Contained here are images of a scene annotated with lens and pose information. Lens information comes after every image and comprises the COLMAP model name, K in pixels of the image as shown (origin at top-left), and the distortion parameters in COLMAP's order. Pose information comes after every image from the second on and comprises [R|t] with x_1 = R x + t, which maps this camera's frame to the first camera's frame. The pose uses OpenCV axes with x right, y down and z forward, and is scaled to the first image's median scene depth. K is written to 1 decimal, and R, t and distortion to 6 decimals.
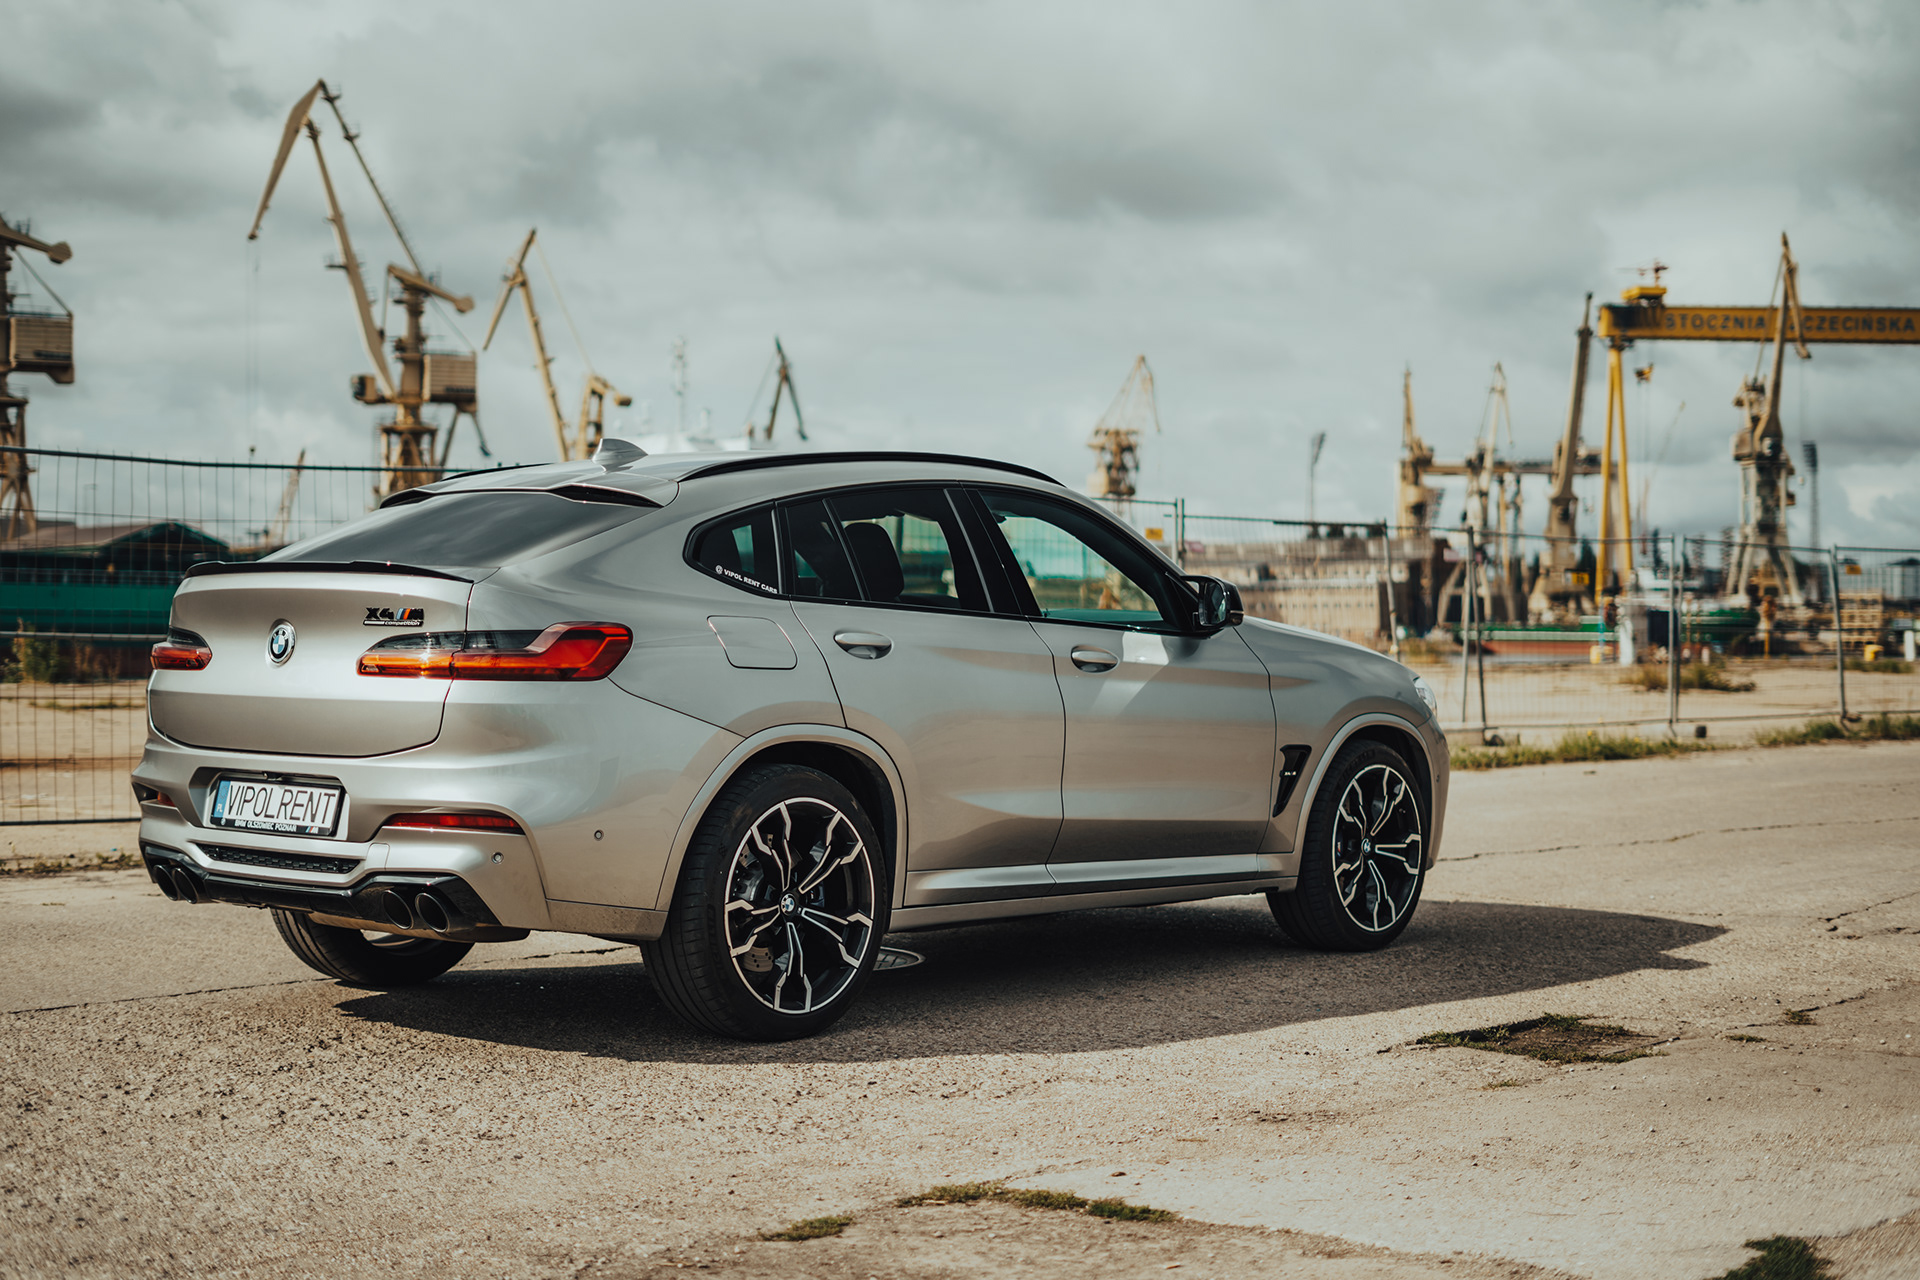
lens RADIAL K [[2765.2, 0, 930.5], [0, 2765.2, 646.8], [0, 0, 1]] dist [-0.017385, -0.003062]
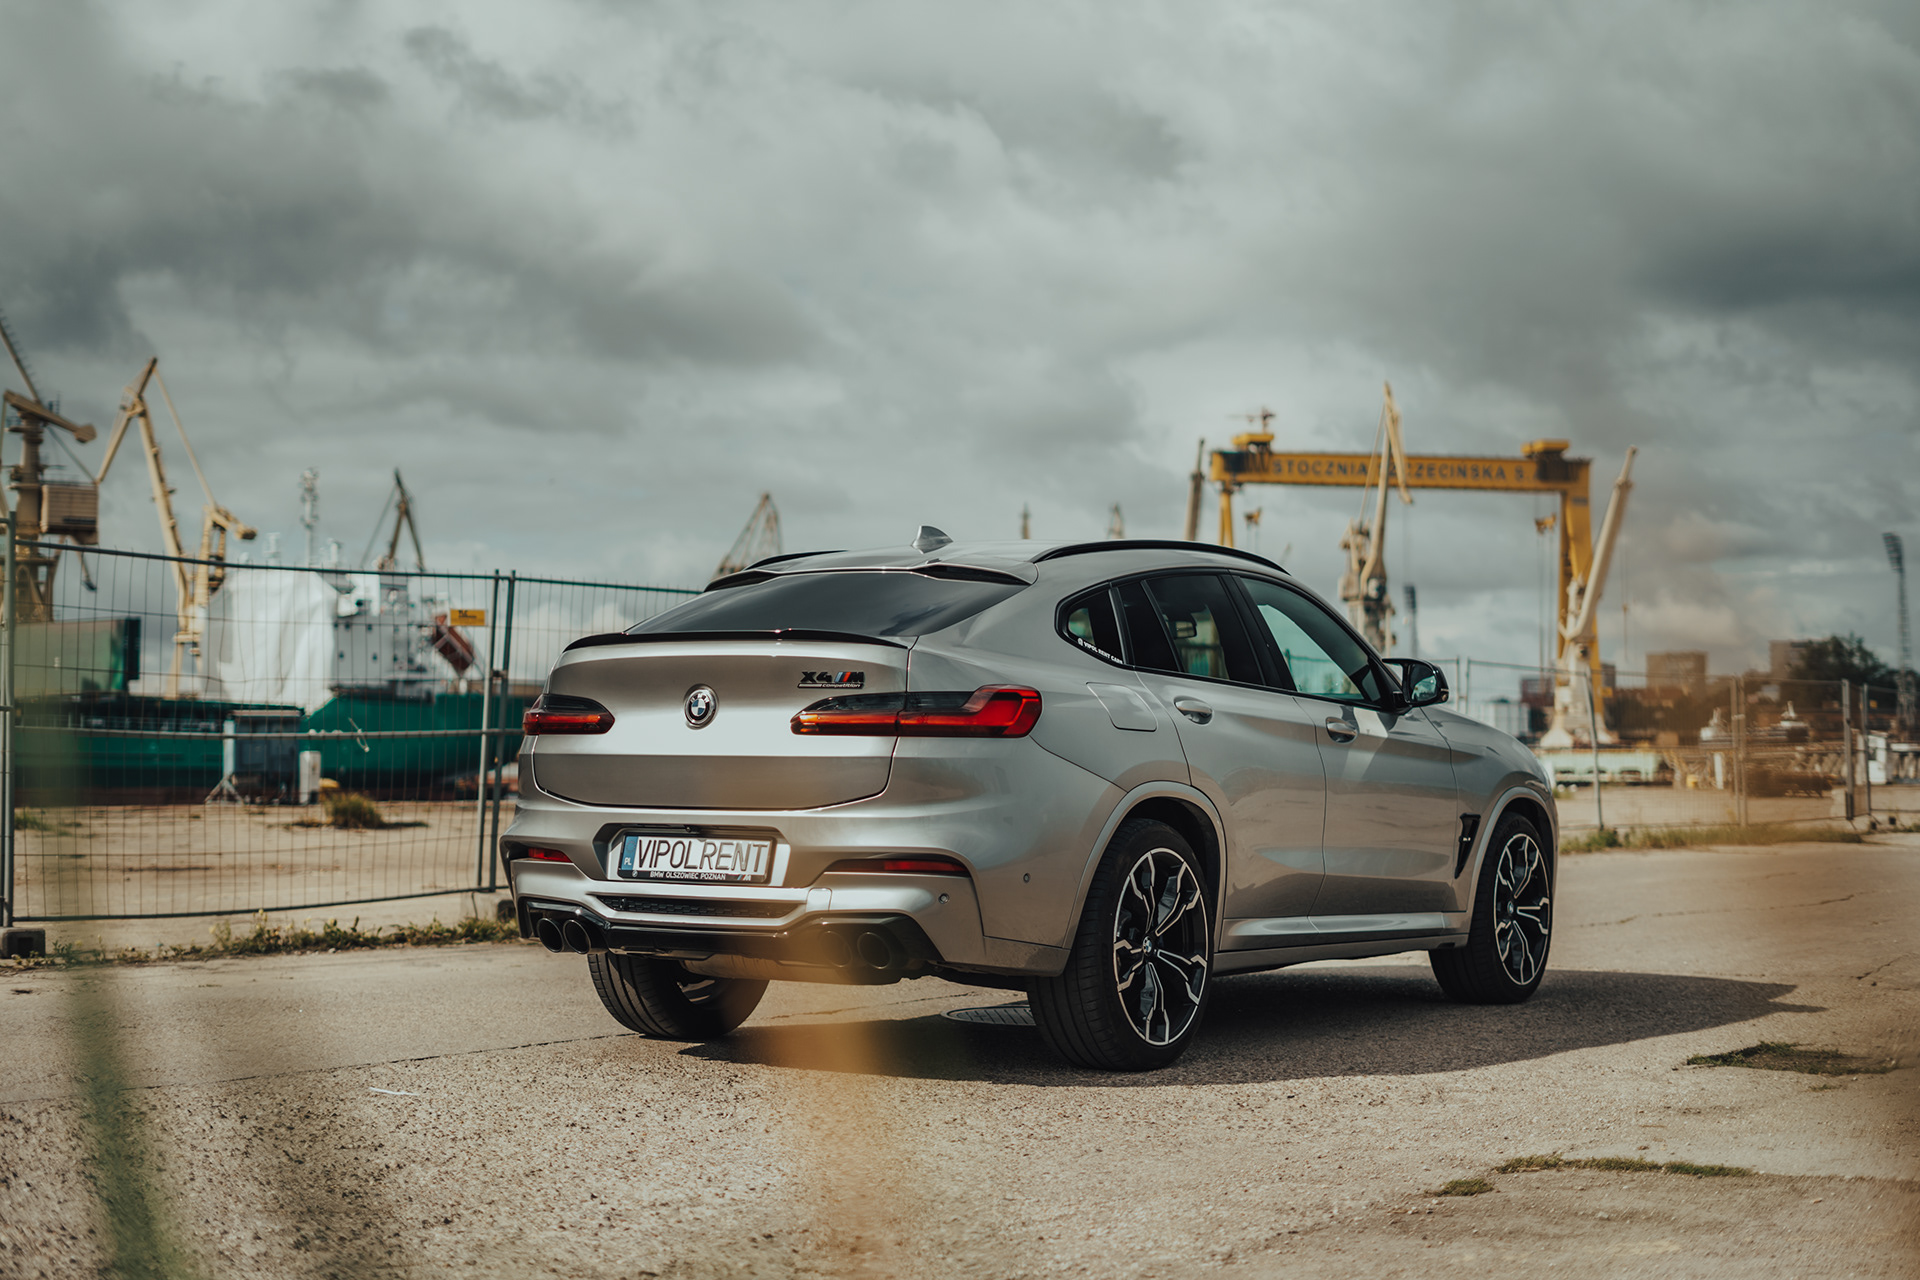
lens RADIAL K [[2765.2, 0, 930.5], [0, 2765.2, 646.8], [0, 0, 1]] dist [-0.017385, -0.003062]
pose [[0.990735, 0.003820, 0.135755, -0.275305], [0.002947, 0.998764, -0.049612, 0.027525], [-0.135777, 0.049553, 0.989499, -0.078388]]
